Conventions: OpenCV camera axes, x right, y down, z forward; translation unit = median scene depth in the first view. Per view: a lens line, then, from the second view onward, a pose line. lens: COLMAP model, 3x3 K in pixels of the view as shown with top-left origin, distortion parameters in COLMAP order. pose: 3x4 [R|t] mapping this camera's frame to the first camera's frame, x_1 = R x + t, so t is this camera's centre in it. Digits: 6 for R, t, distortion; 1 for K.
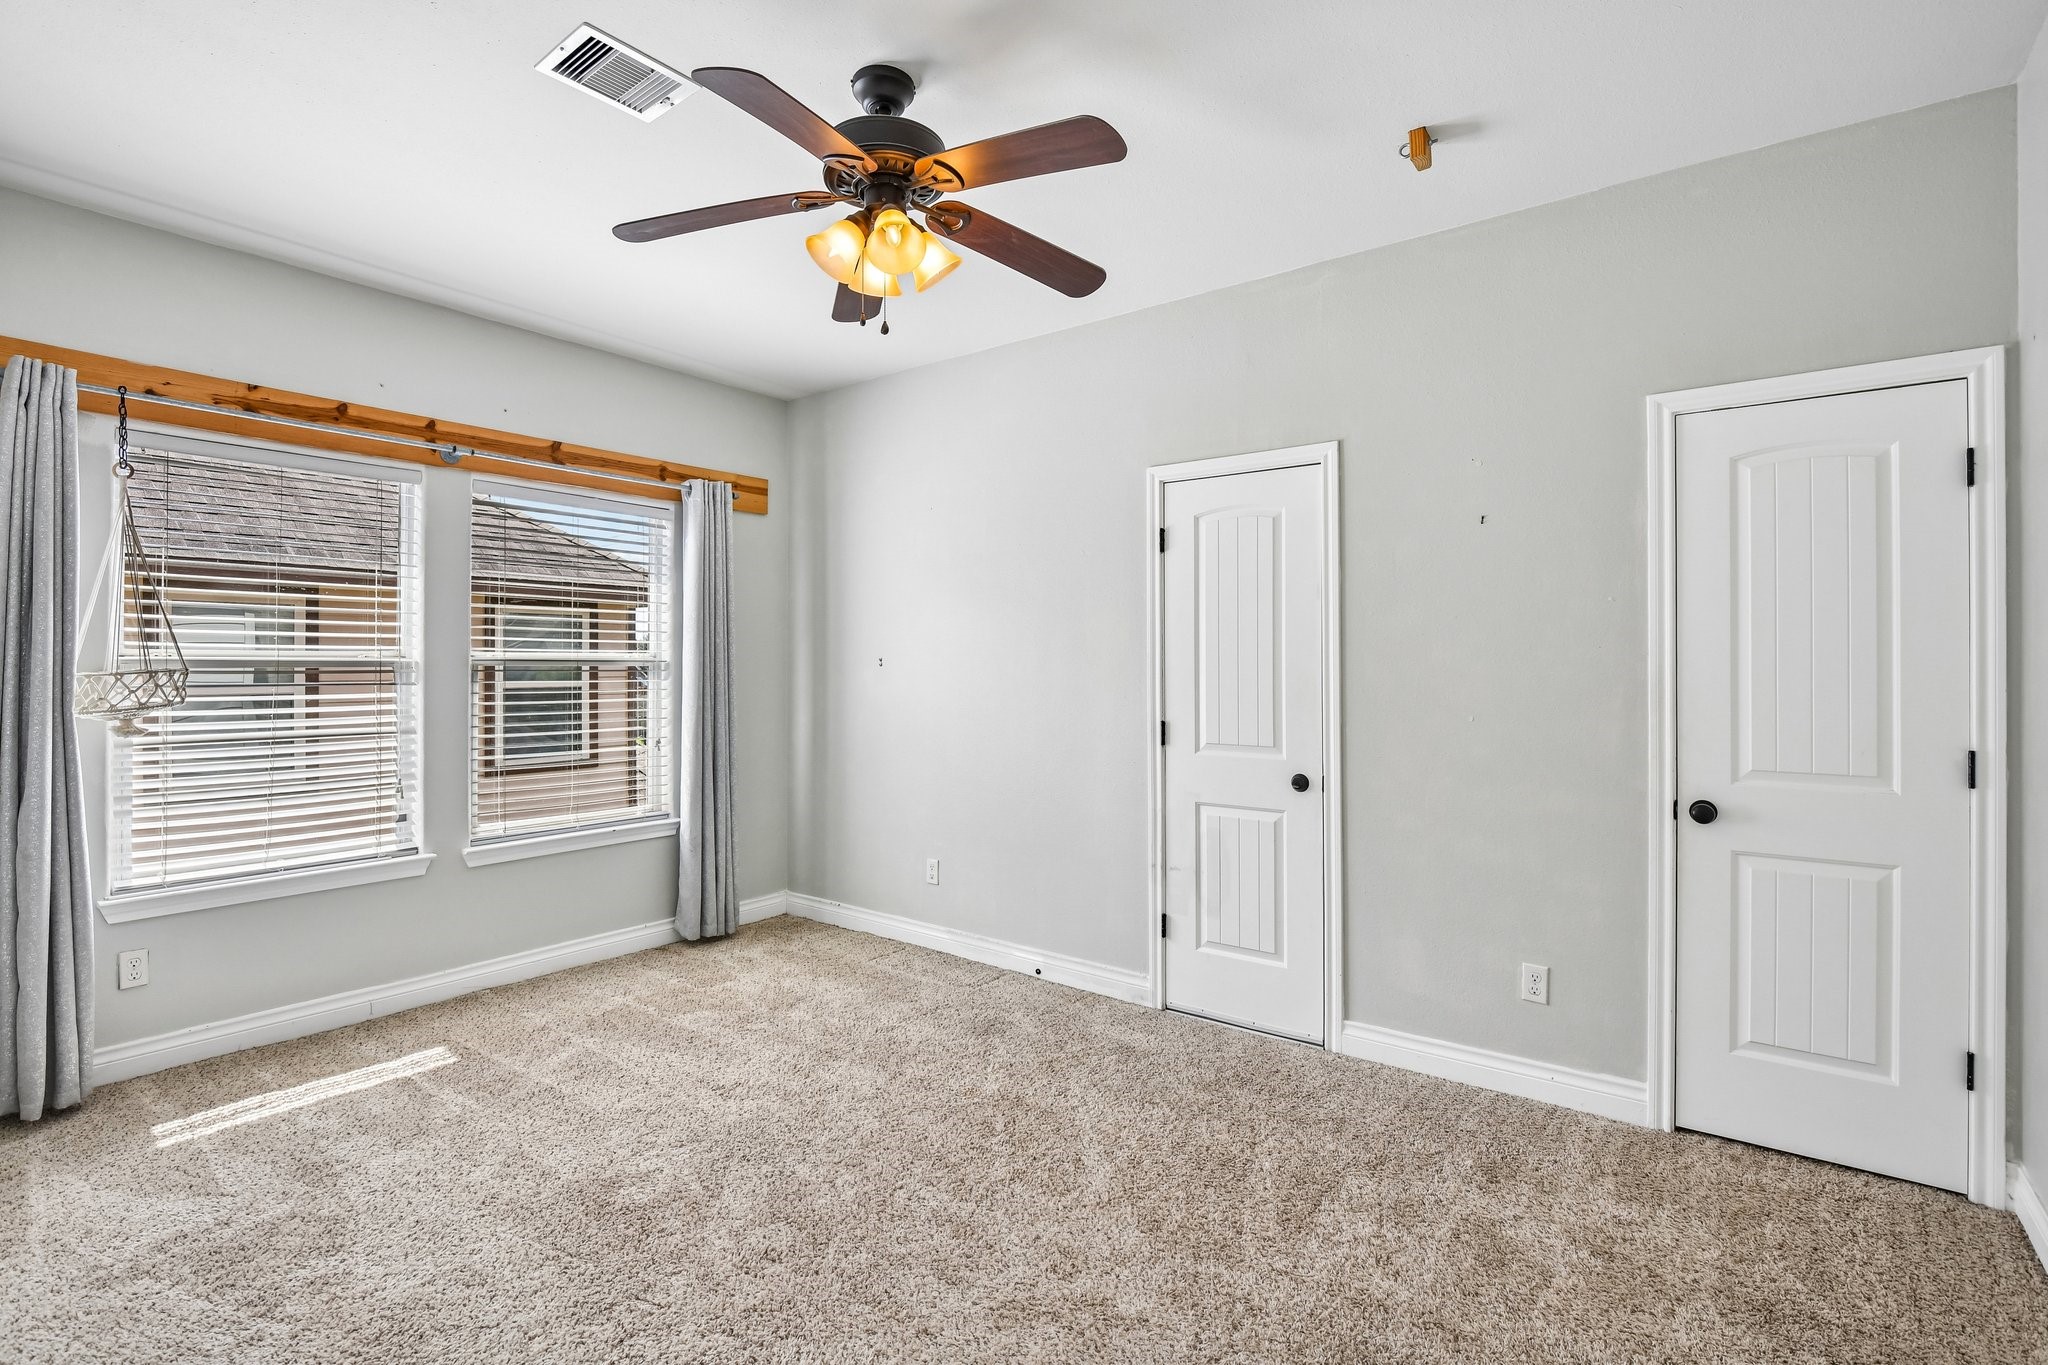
lens RADIAL K [[952.6, 0, 1023.5], [0, 952.6, 670.5], [0, 0, 1]] dist [-0.005271, -0.004913]
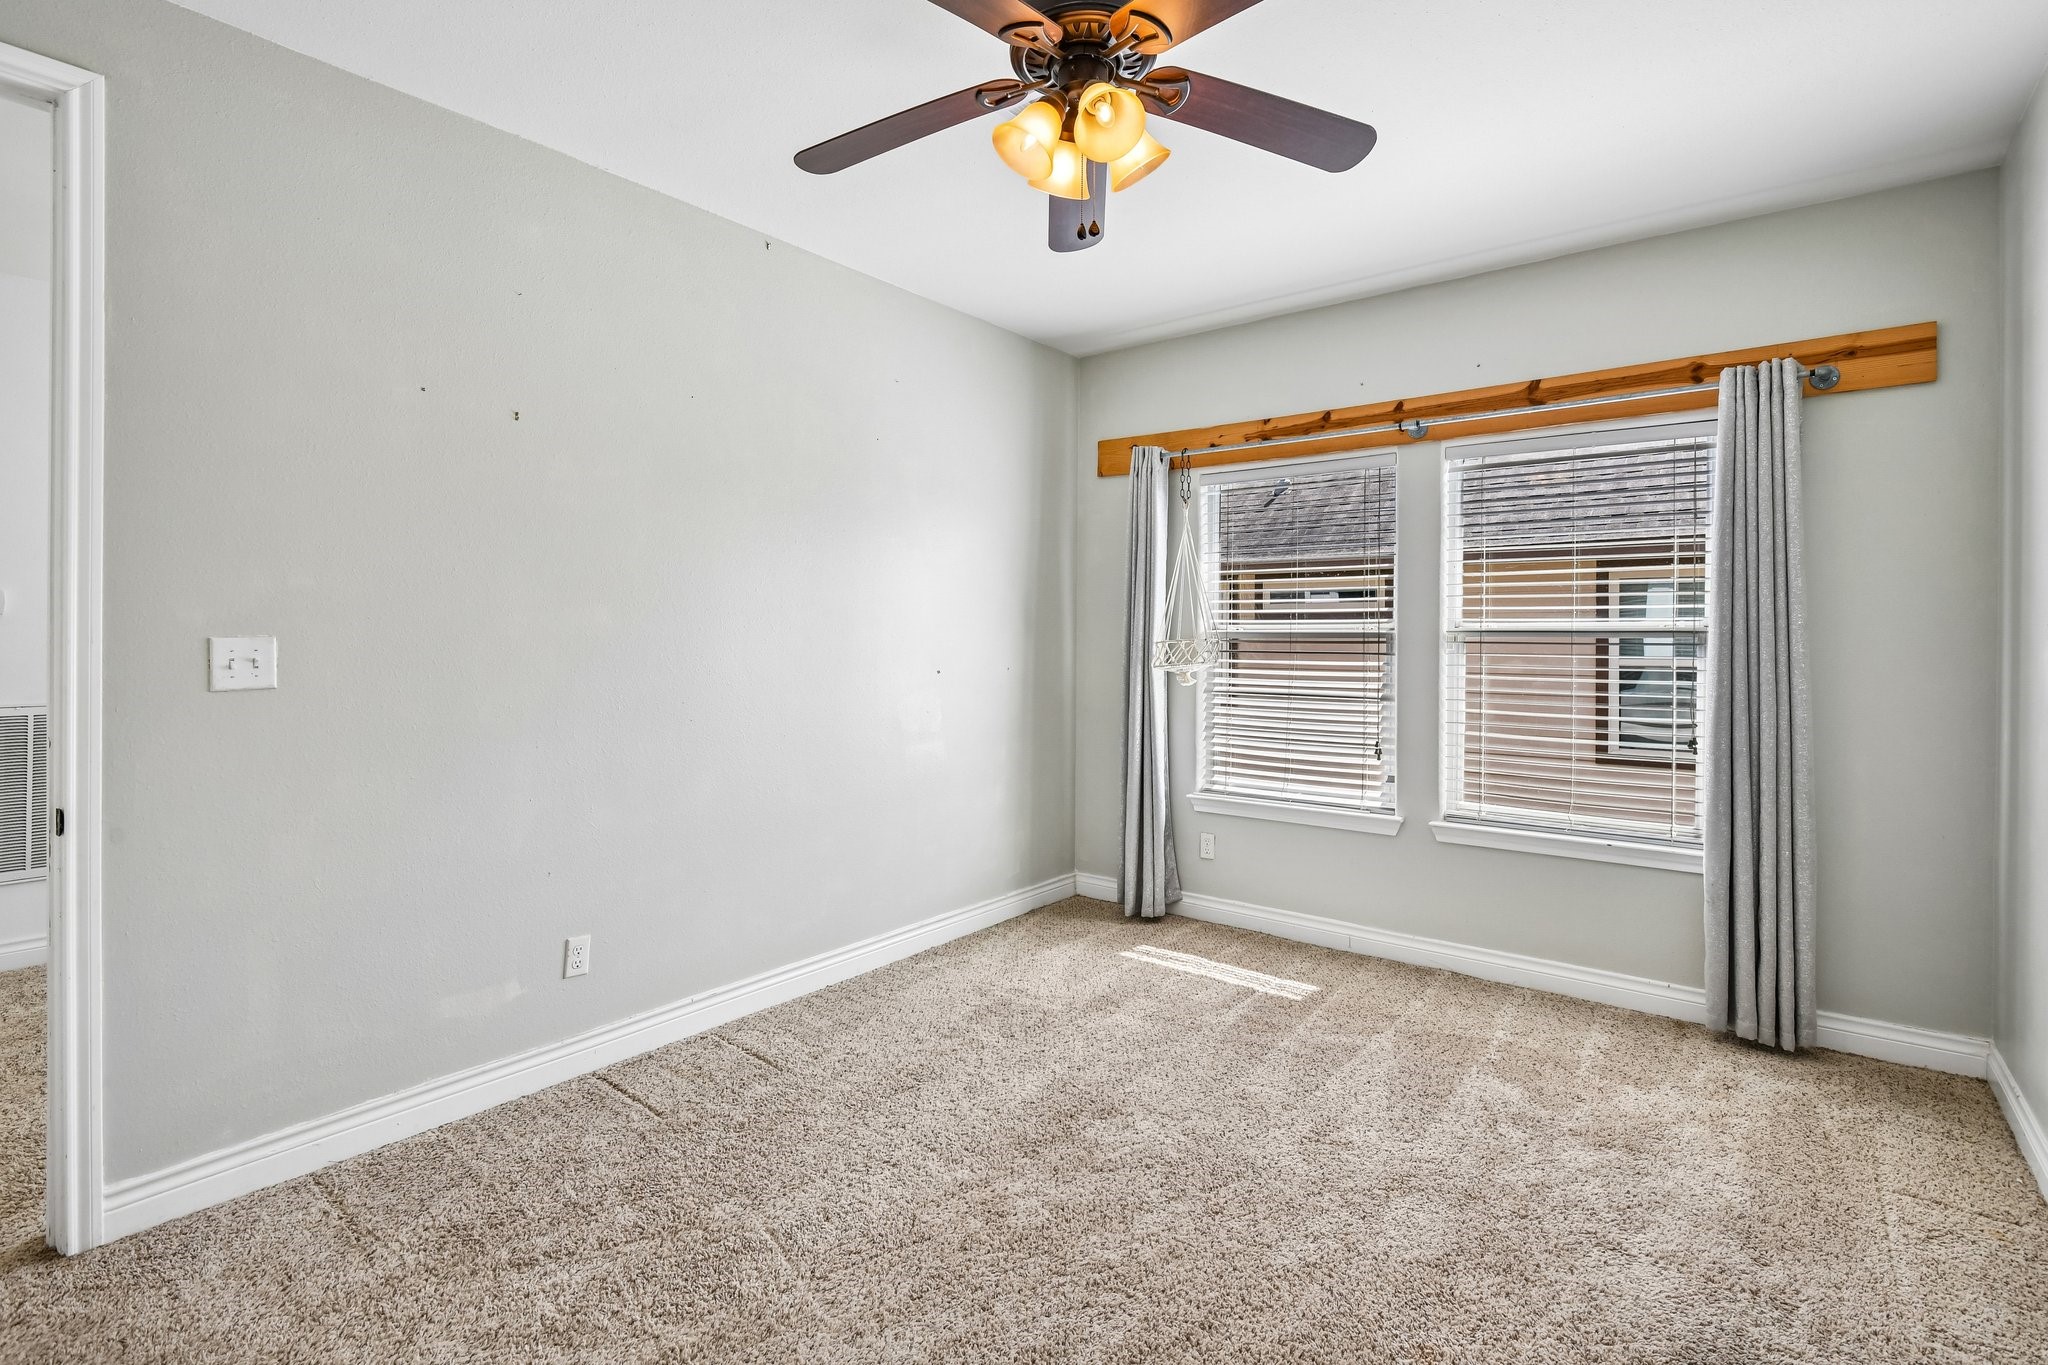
lens RADIAL K [[952.6, 0, 1009.2], [0, 952.6, 639.6], [0, 0, 1]] dist [-0.005271, -0.004913]
pose [[-0.017526, 0.003315, -0.999841, 0.429620], [-0.009255, 0.999951, 0.003478, -0.002036], [0.999804, 0.009314, -0.017494, 0.591832]]
